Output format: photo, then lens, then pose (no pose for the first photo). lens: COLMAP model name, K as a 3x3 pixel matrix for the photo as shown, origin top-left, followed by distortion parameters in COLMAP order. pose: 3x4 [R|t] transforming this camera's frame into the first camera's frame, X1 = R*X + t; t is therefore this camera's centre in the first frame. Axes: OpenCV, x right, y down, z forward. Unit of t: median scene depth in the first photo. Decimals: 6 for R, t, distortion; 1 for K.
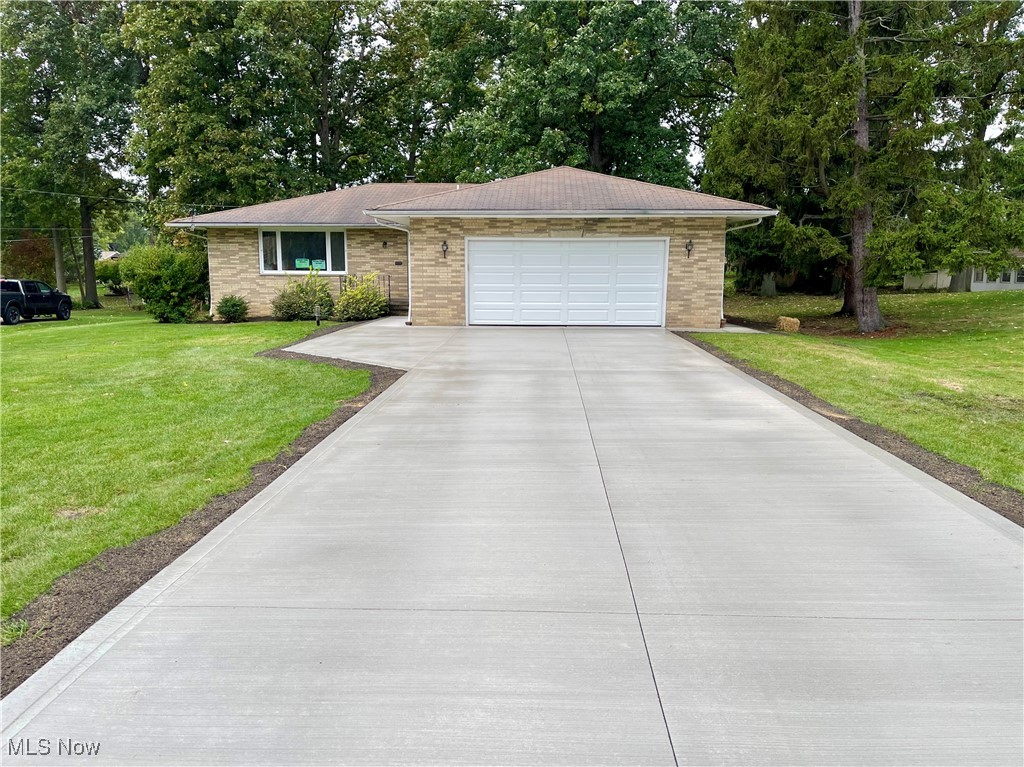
lens RADIAL K [[768.4, 0, 512.0], [0, 768.4, 383.5], [0, 0, 1]] dist [0.072221, -0.081901]
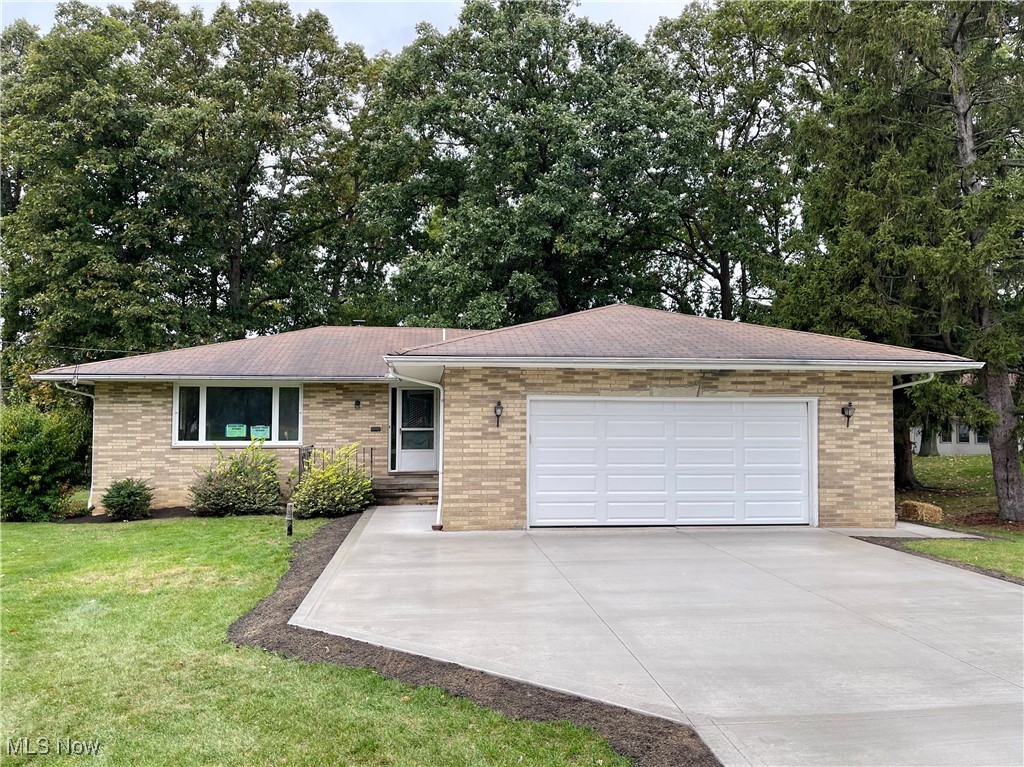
lens RADIAL K [[768.4, 0, 512.0], [0, 768.4, 383.5], [0, 0, 1]] dist [0.072221, -0.081901]
pose [[0.987095, 0.006498, 0.160002, -0.162617], [0.025221, 0.980397, -0.195412, -0.063069], [-0.158135, 0.196926, 0.967581, 0.317844]]
